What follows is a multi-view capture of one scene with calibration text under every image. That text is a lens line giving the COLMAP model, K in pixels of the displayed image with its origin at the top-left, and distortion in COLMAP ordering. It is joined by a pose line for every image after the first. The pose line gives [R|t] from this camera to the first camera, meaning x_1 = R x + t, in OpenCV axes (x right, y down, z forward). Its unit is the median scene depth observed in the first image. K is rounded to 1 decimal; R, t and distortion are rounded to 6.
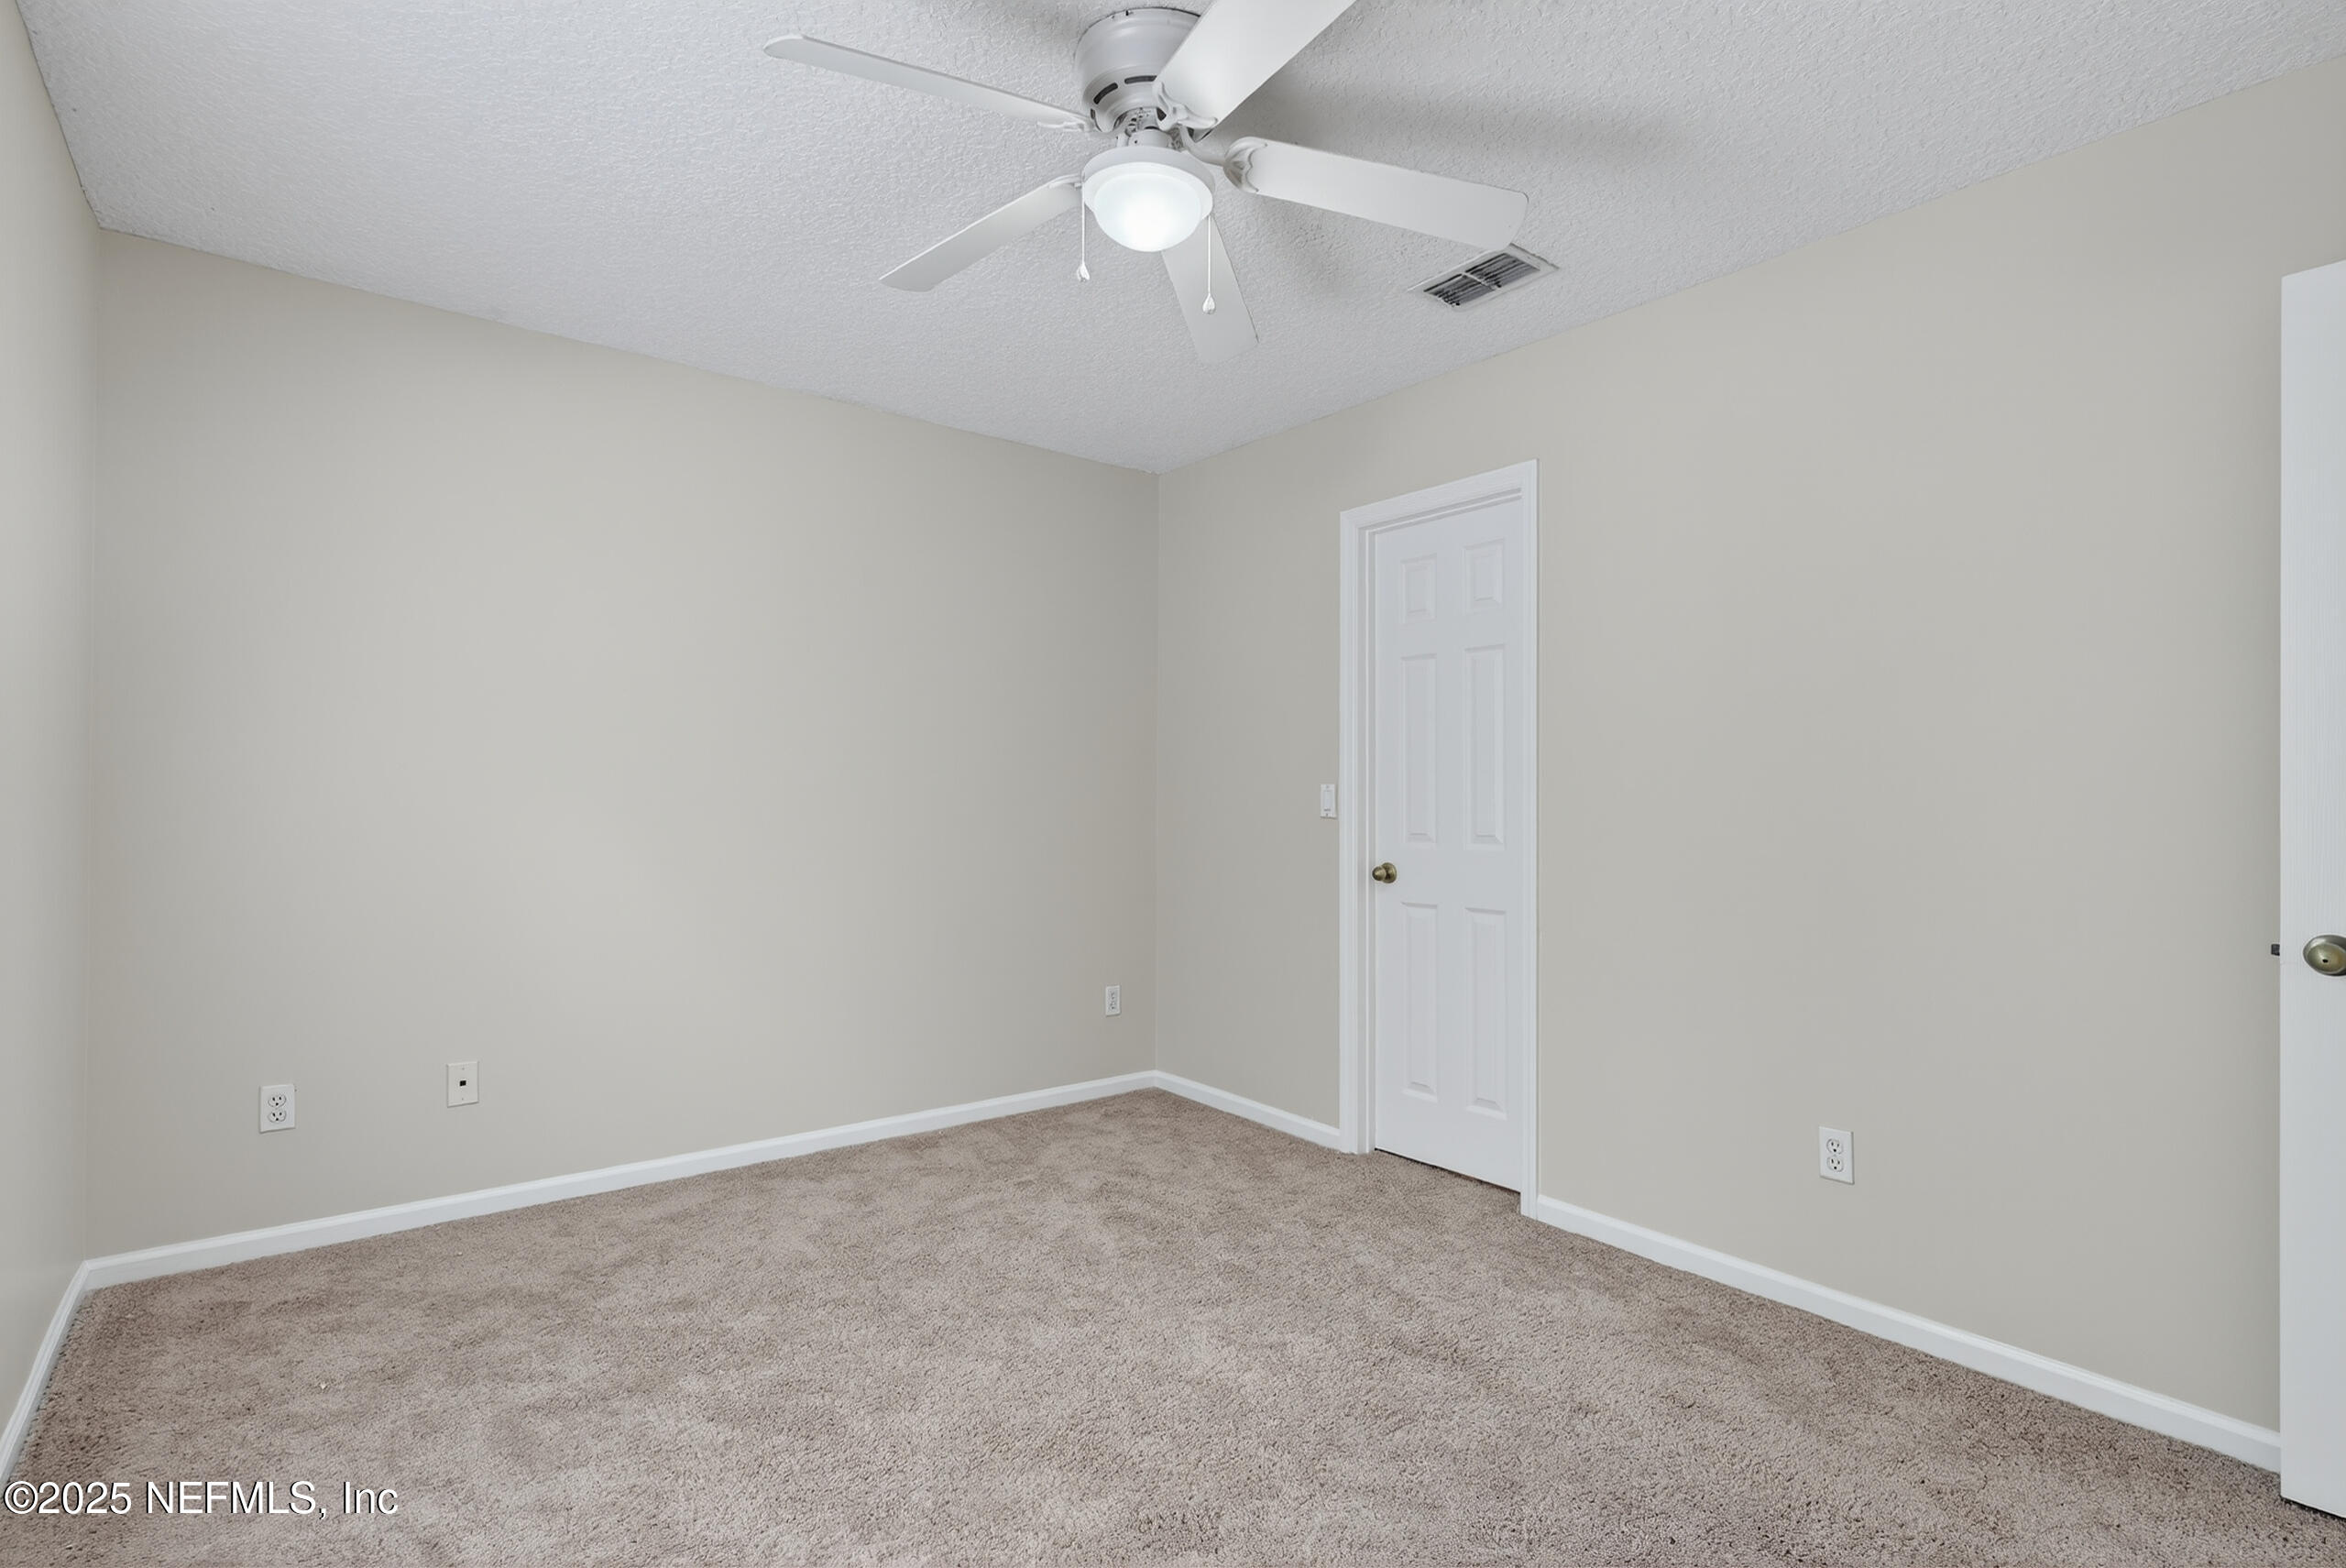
lens RADIAL K [[1125.6, 0, 1160.7], [0, 1125.6, 795.4], [0, 0, 1]] dist [0.000066, 0.002915]
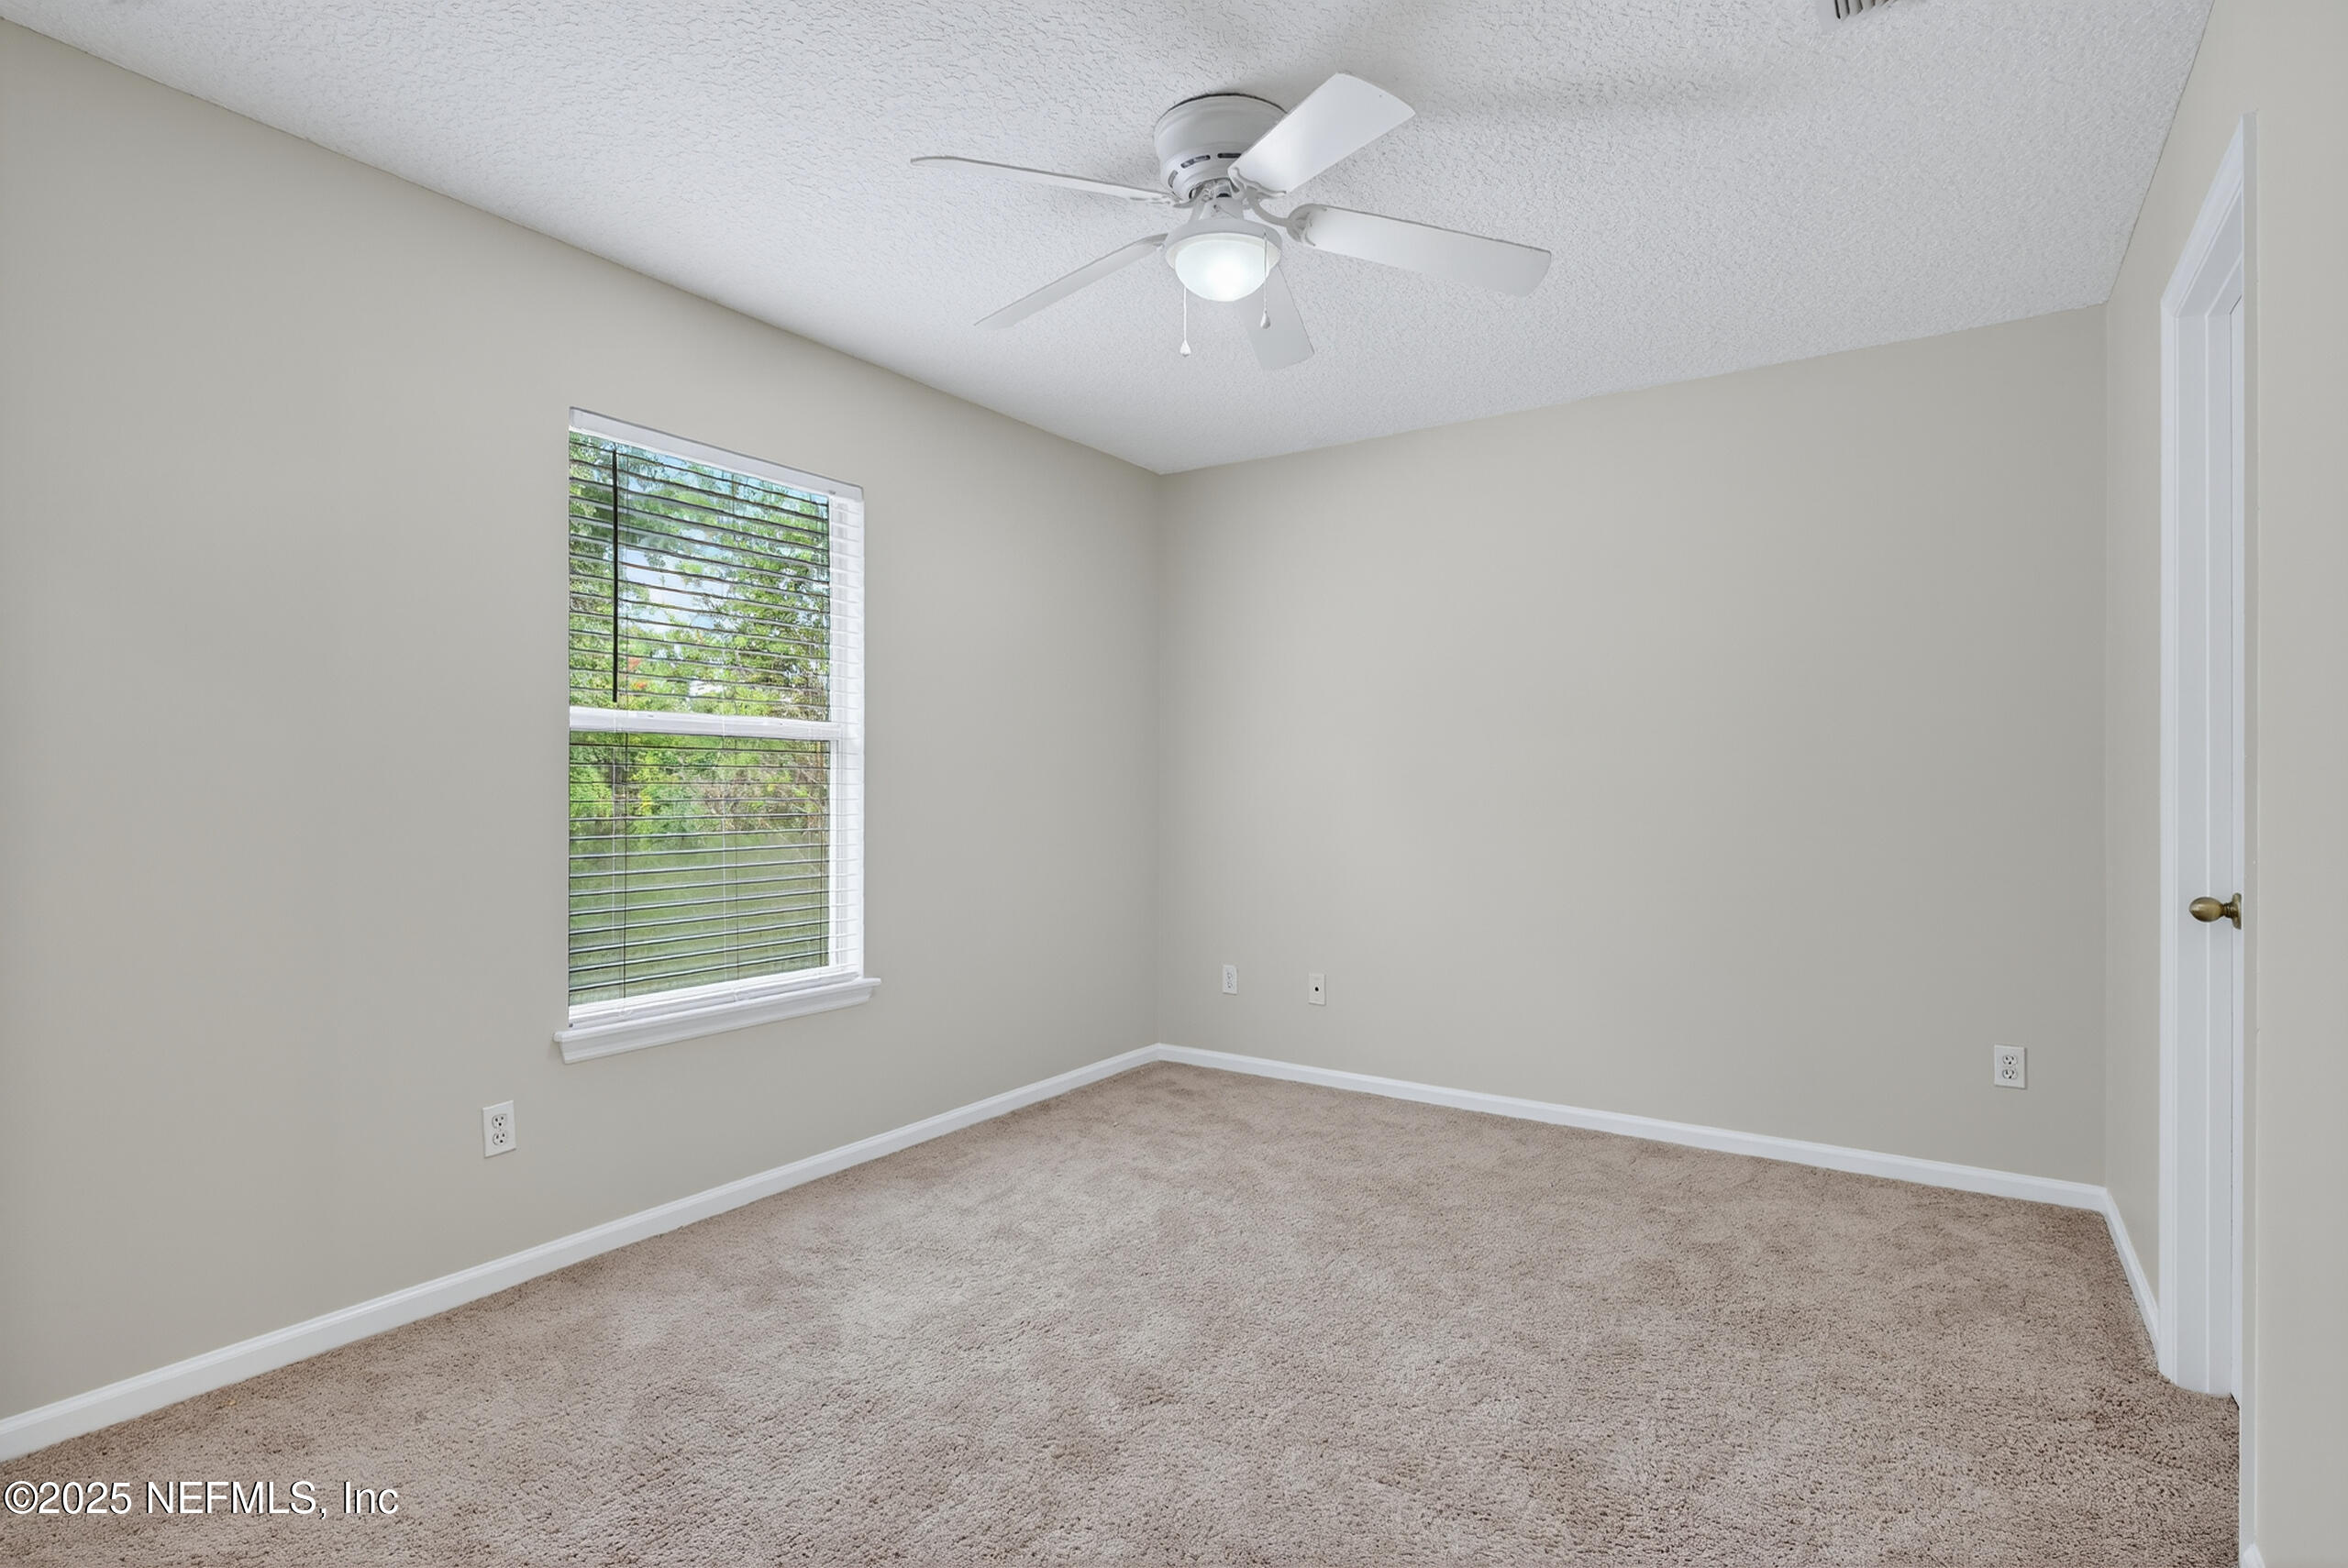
lens RADIAL K [[1126.5, 0, 1164.1], [0, 1126.5, 789.1], [0, 0, 1]] dist [0.000066, 0.002915]
pose [[0.309849, -0.010121, -0.950732, 0.683597], [0.004182, 0.999948, -0.009282, 0.014922], [0.950777, -0.001100, 0.309875, 0.381033]]
